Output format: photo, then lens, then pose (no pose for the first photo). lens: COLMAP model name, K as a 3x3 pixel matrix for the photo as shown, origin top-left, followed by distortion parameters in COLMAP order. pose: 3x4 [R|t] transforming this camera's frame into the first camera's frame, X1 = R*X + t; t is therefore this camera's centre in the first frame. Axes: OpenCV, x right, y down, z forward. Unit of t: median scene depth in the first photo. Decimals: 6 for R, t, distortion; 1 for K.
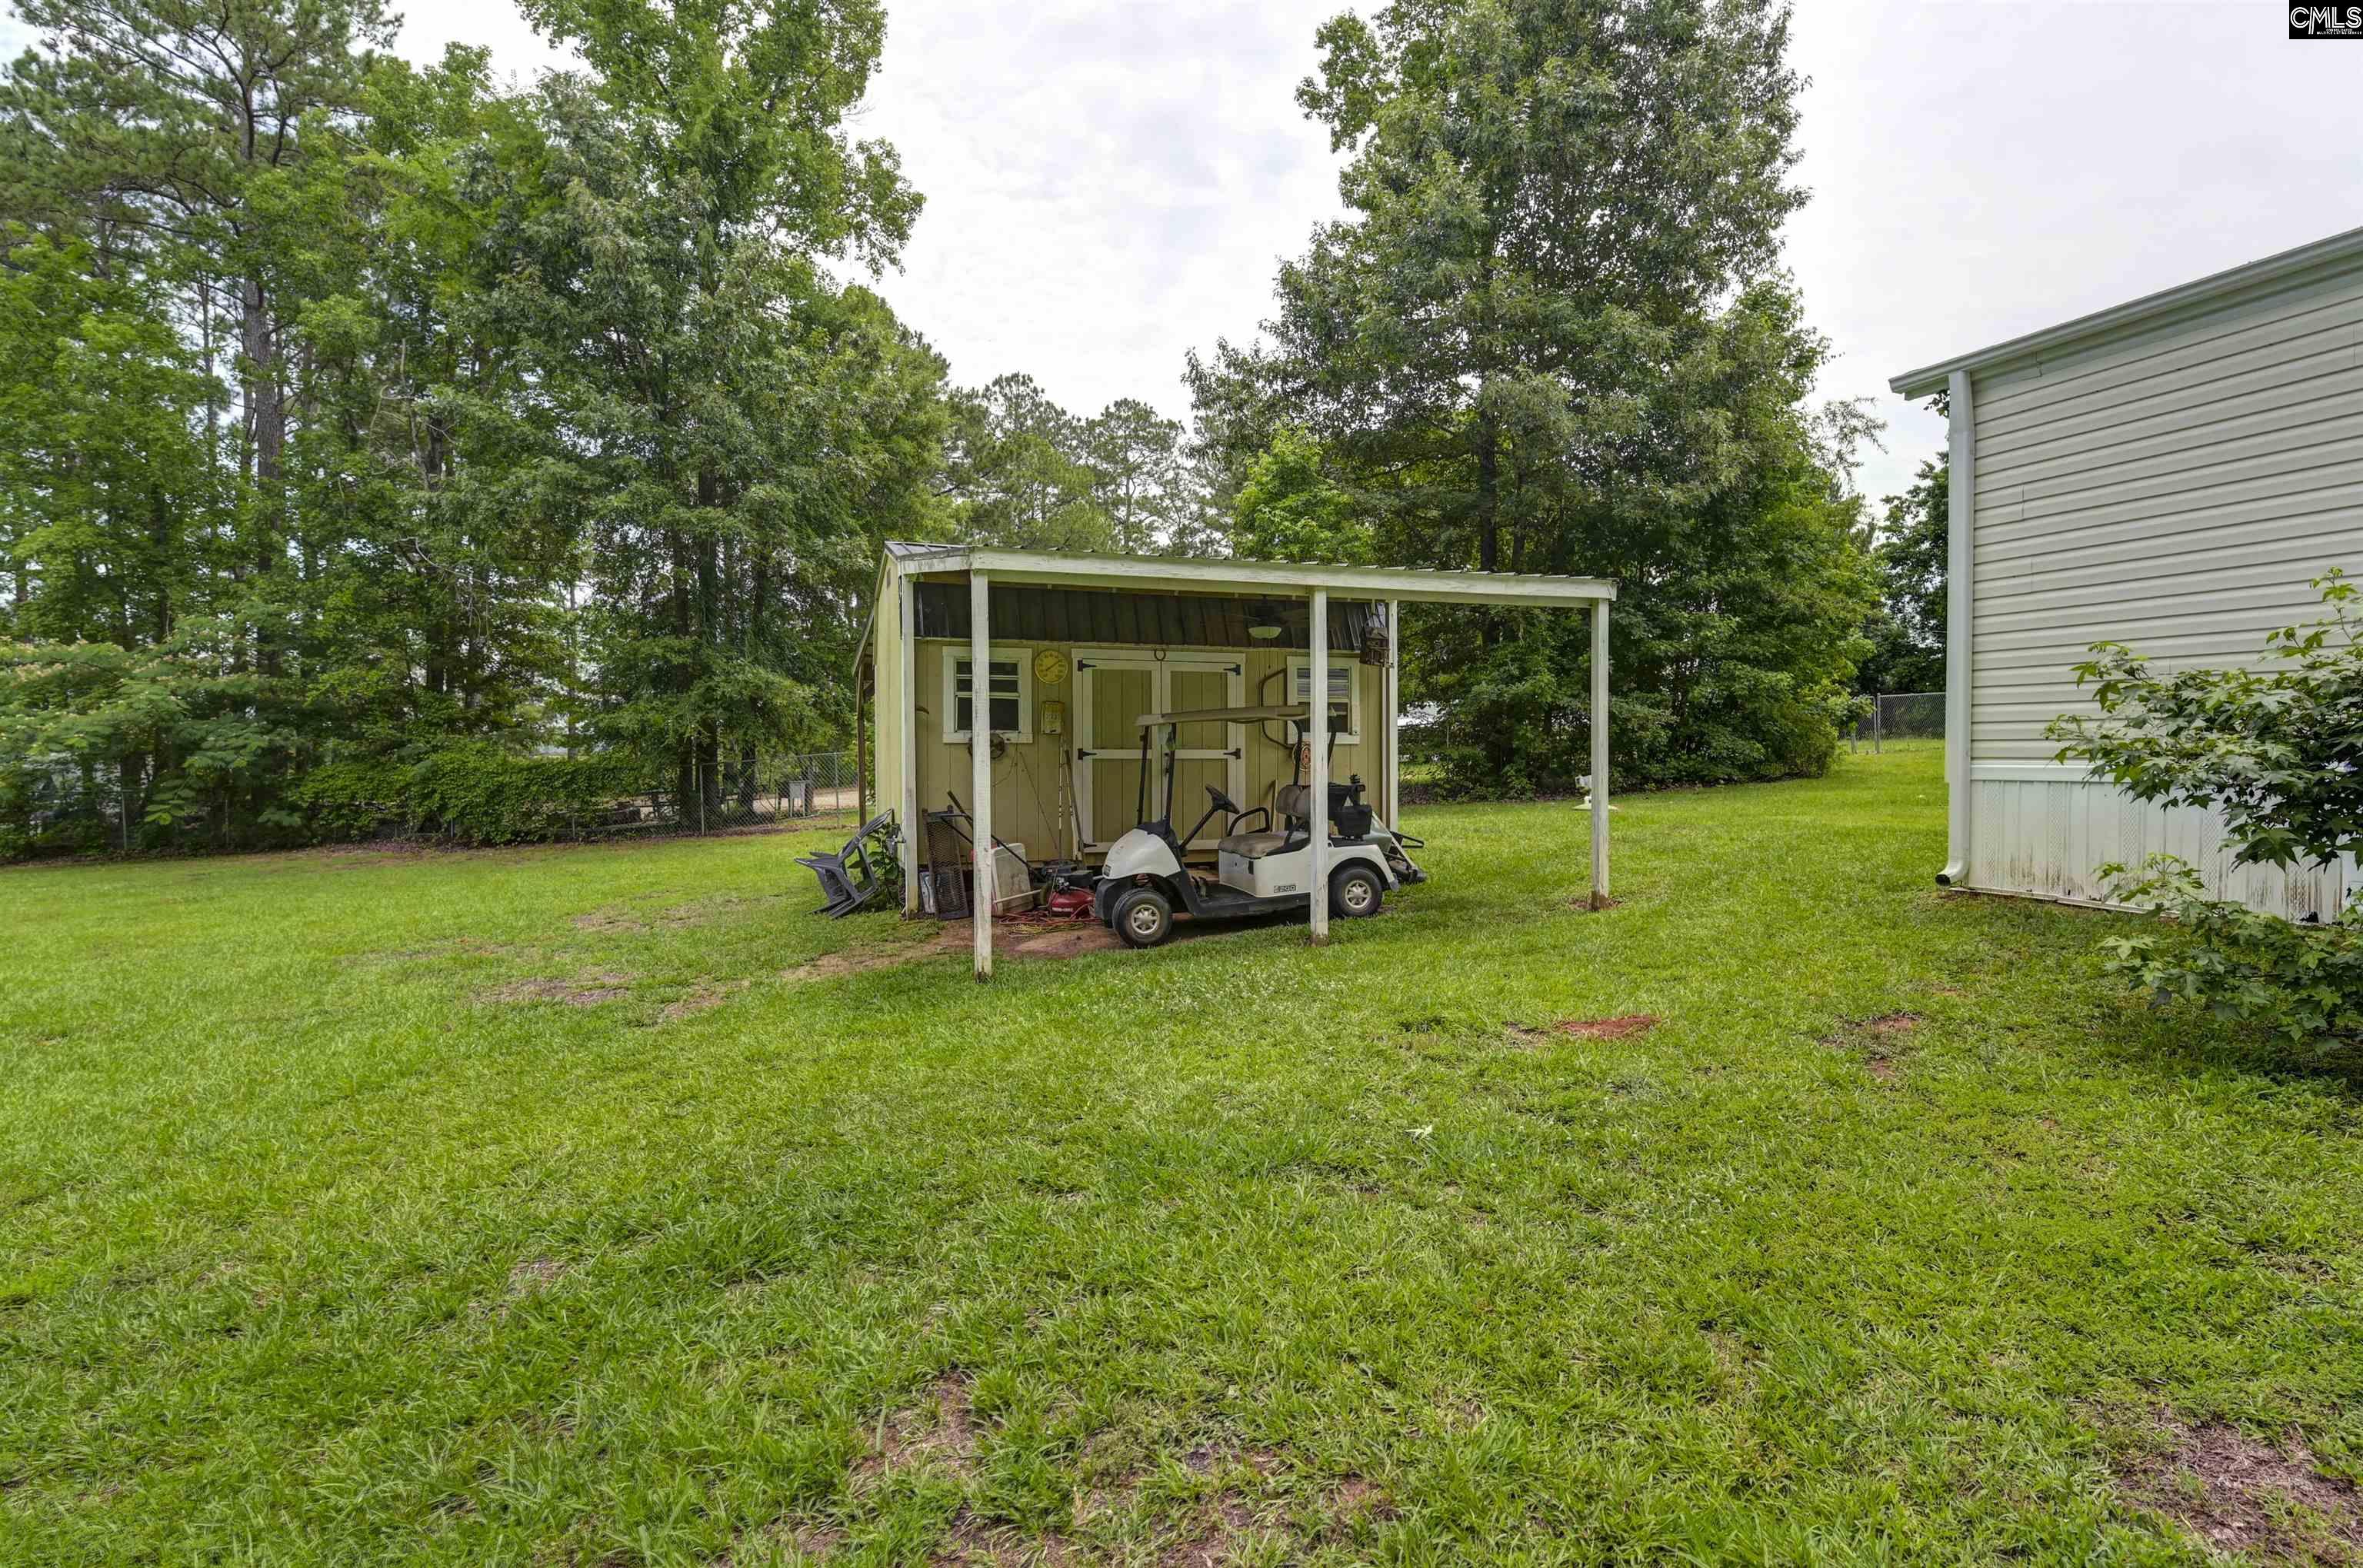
lens RADIAL K [[1197.7, 0, 1191.7], [0, 1197.7, 777.4], [0, 0, 1]] dist [0.011535, -0.010972]
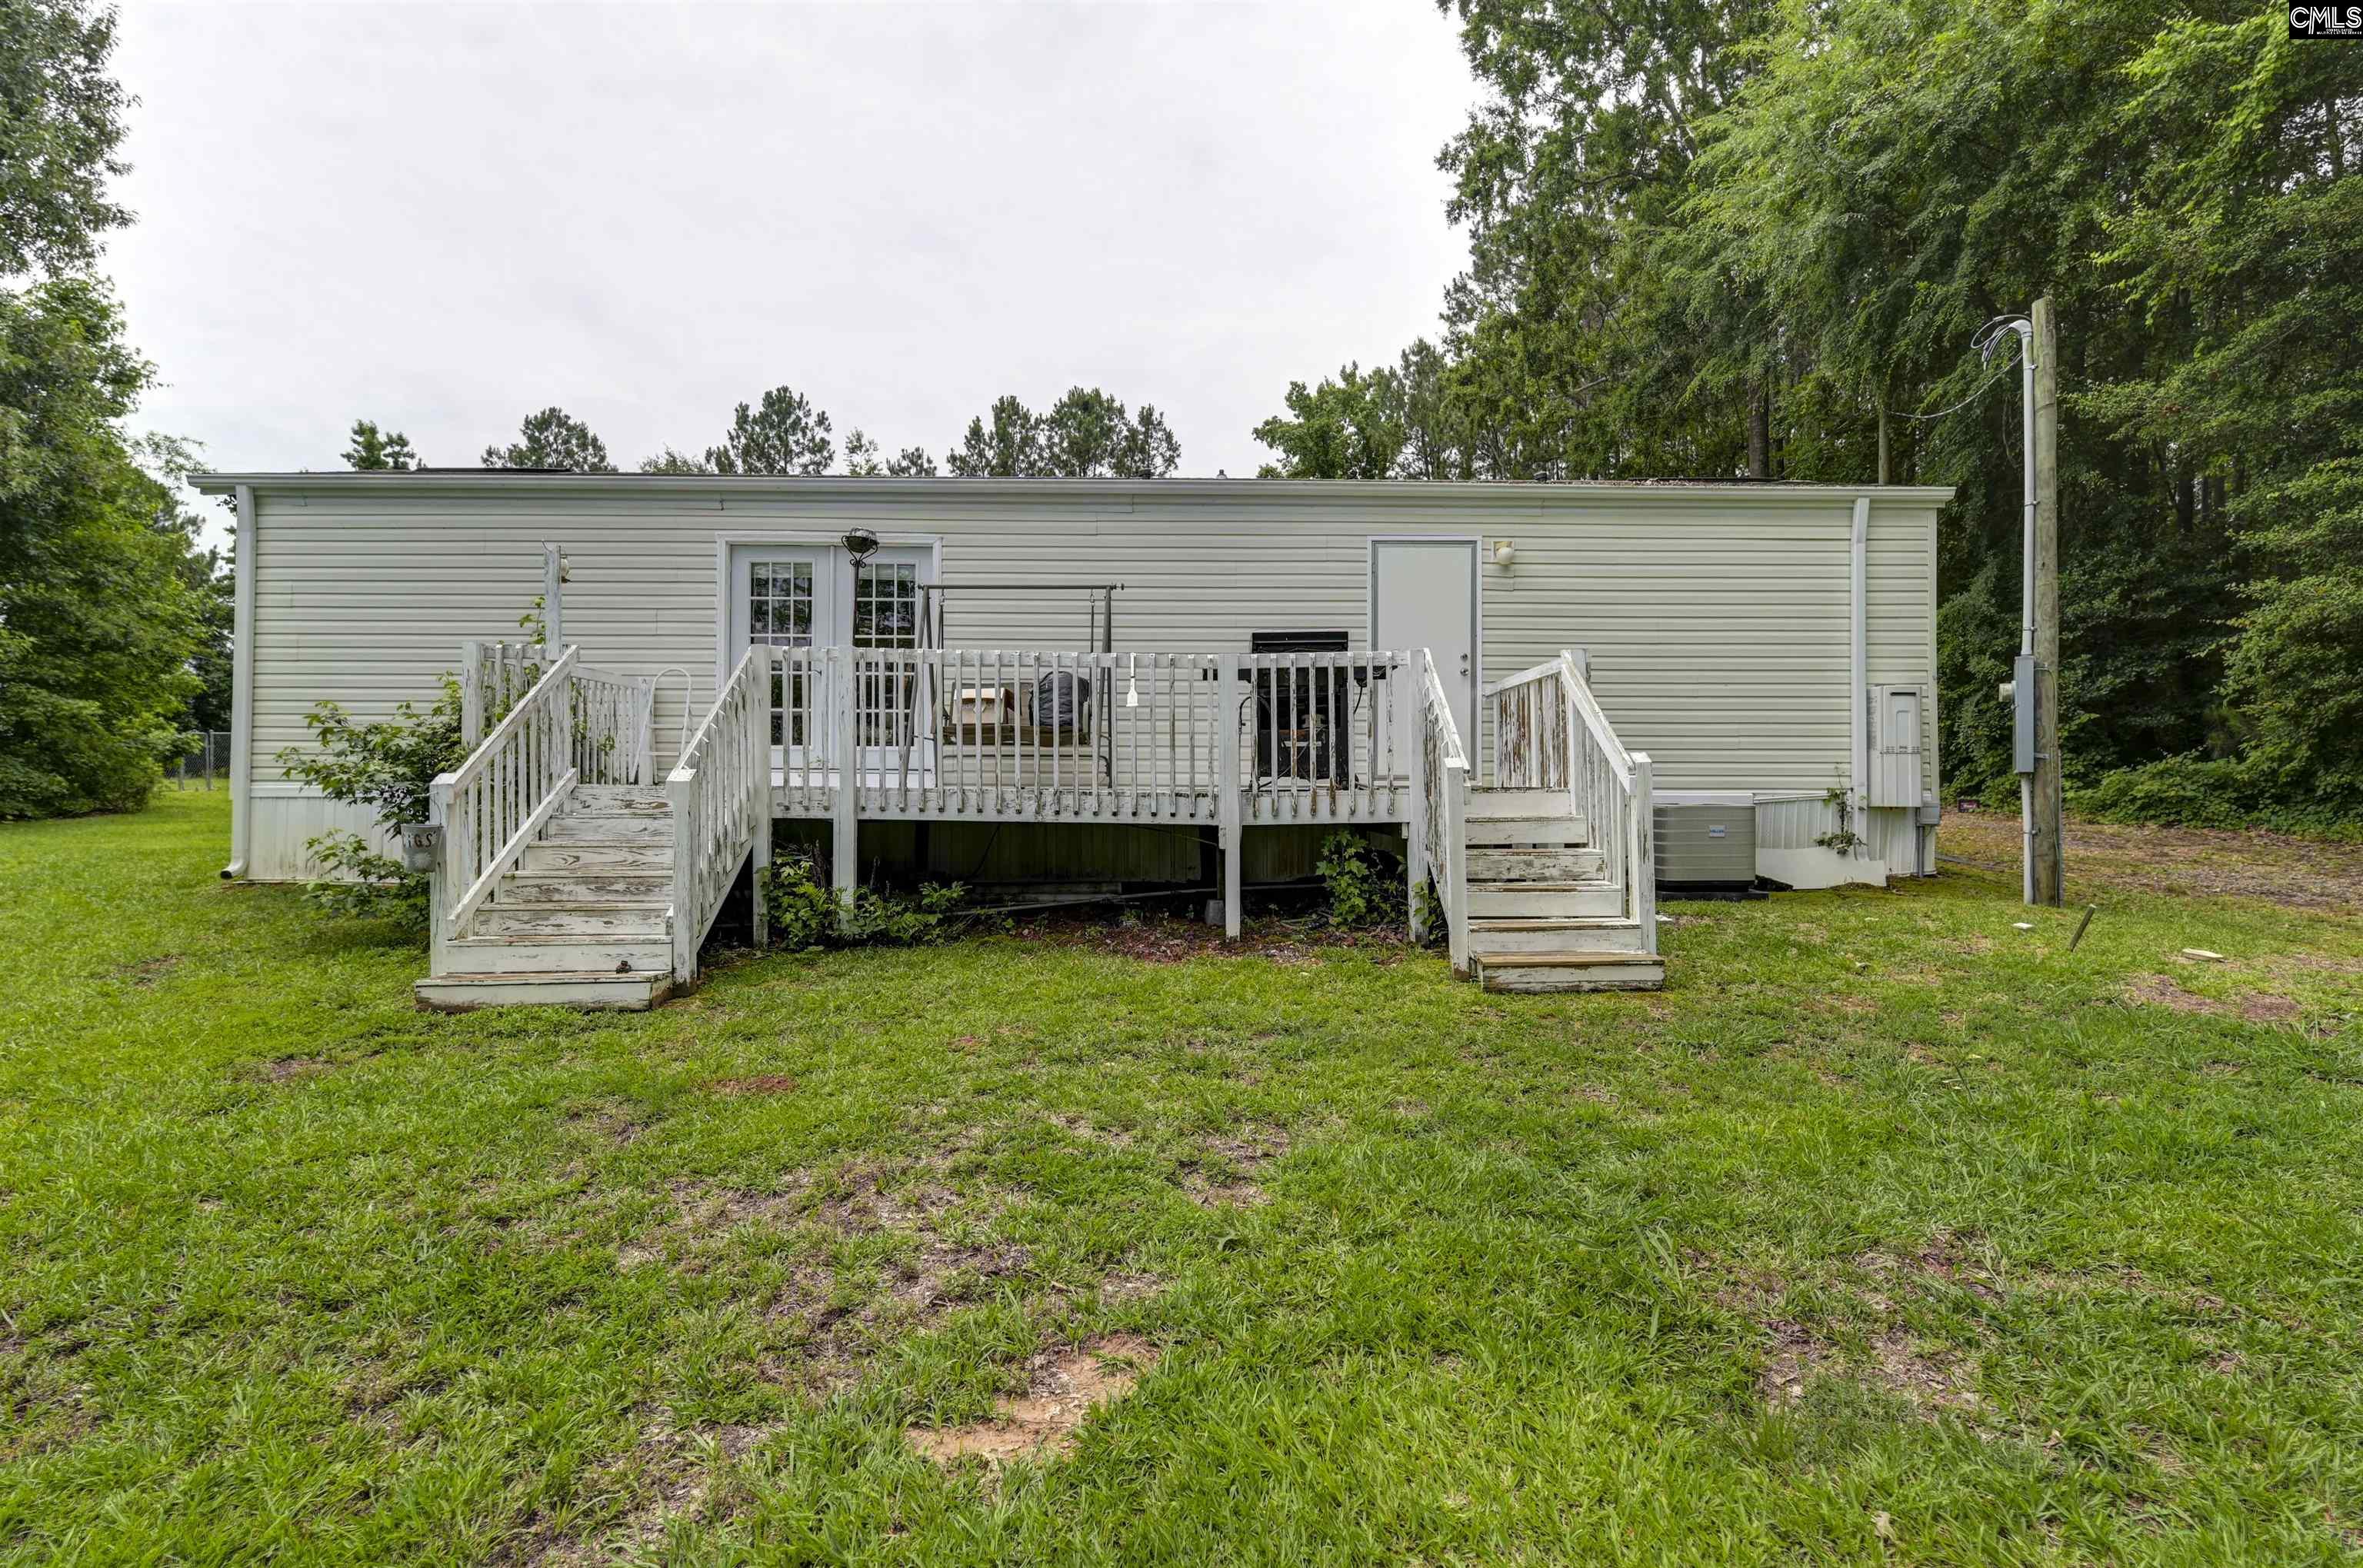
lens RADIAL K [[1197.7, 0, 1191.7], [0, 1197.7, 777.4], [0, 0, 1]] dist [0.011535, -0.010972]
pose [[0.367445, 0.023467, 0.929749, -0.064846], [0.011817, 0.999483, -0.029897, 0.010825], [-0.929970, 0.021973, 0.366977, -0.146812]]
